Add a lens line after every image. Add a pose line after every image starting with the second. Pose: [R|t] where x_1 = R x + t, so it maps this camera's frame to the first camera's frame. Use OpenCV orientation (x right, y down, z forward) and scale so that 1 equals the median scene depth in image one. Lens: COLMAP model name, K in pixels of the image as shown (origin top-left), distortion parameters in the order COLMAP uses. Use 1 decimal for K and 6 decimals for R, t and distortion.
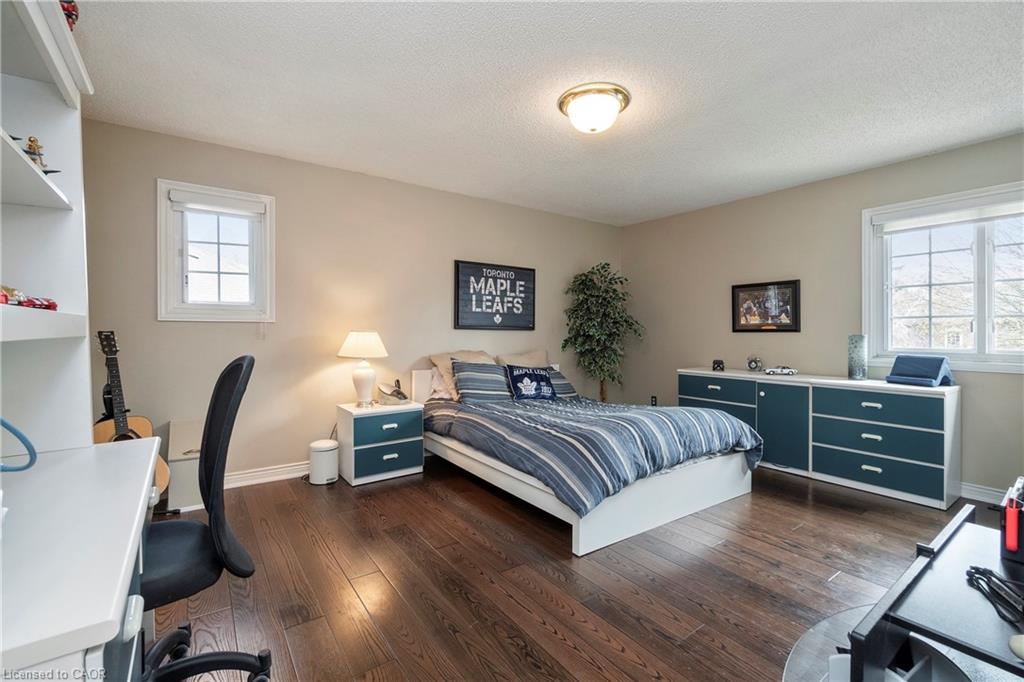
lens RADIAL K [[448.9, 0, 510.6], [0, 448.9, 333.7], [0, 0, 1]] dist [-0.002515, 0.000190]
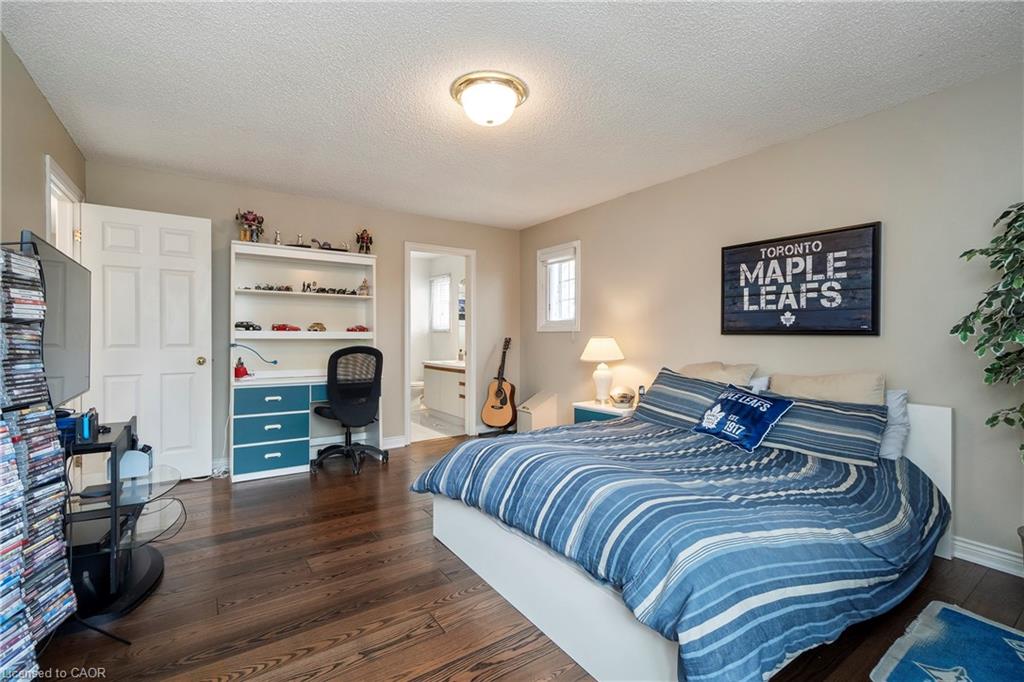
lens RADIAL K [[448.9, 0, 509.8], [0, 448.9, 341.9], [0, 0, 1]] dist [-0.002515, 0.000190]
pose [[-0.022139, 0.005211, -0.999741, 0.640951], [-0.010080, 0.999934, 0.005436, 0.001796], [0.999704, 0.010198, -0.022085, 0.608374]]
